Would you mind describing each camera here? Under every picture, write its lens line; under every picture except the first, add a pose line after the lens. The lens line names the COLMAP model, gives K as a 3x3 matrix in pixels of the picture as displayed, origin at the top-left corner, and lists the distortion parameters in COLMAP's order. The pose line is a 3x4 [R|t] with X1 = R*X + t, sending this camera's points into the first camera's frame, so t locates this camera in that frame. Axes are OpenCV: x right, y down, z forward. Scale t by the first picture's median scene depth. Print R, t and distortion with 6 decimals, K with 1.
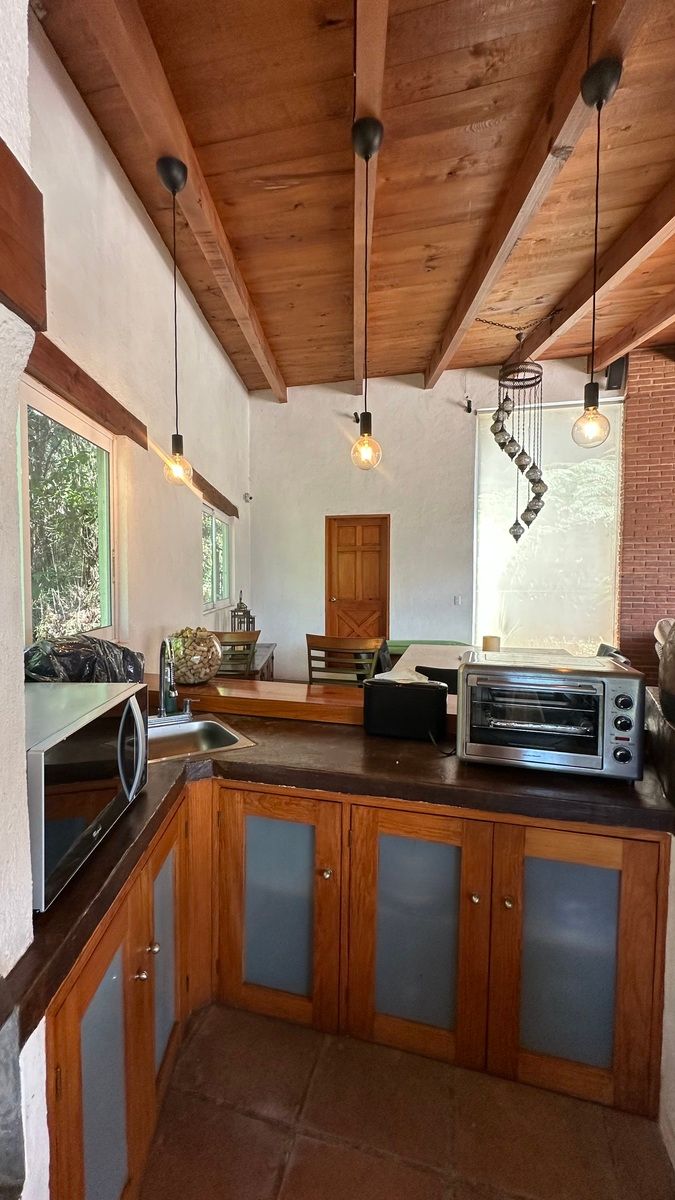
lens RADIAL K [[476.8, 0, 343.7], [0, 476.8, 603.1], [0, 0, 1]] dist [-0.006729, 0.000743]
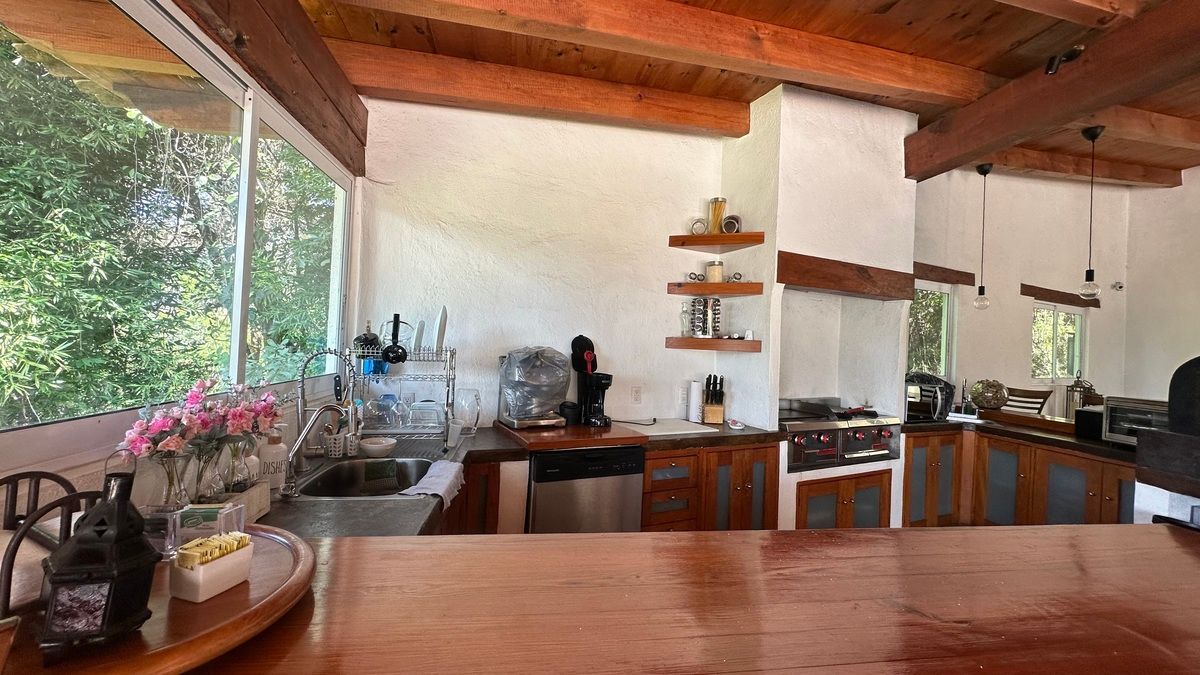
lens RADIAL K [[476.8, 0, 602.0], [0, 476.8, 341.8], [0, 0, 1]] dist [-0.006729, 0.000743]
pose [[0.407784, 0.008374, -0.913040, 1.209641], [-0.094348, 0.994992, -0.033012, 0.168759], [0.908191, 0.099606, 0.406532, -1.856403]]
